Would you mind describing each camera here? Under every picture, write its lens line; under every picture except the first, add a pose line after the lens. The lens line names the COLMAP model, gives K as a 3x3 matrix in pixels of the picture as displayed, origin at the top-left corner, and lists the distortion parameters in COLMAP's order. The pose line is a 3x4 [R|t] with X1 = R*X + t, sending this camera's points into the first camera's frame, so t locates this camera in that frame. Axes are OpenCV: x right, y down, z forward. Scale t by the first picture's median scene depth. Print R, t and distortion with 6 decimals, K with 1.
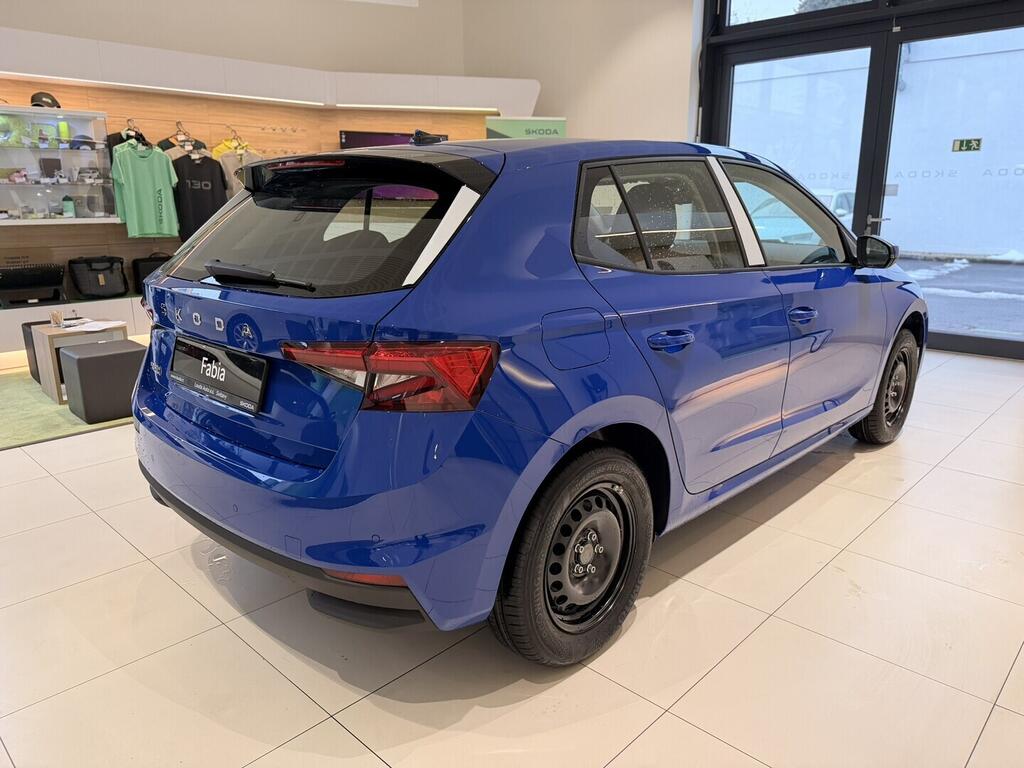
lens RADIAL K [[723.5, 0, 513.3], [0, 723.5, 383.5], [0, 0, 1]] dist [-0.036146, 0.001052]
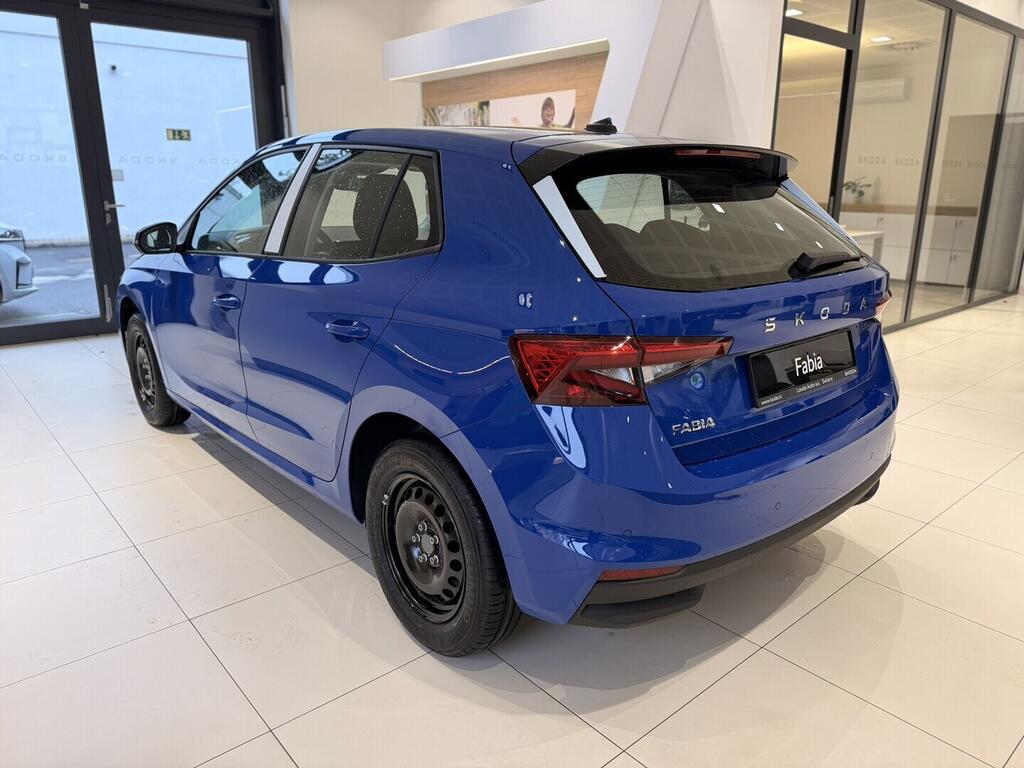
lens RADIAL K [[723.5, 0, 514.1], [0, 723.5, 386.5], [0, 0, 1]] dist [-0.036146, 0.001052]
pose [[0.093370, -0.256137, 0.962121, -0.467039], [0.231063, 0.945533, 0.229297, -0.102430], [-0.968448, 0.200901, 0.147468, 0.415554]]
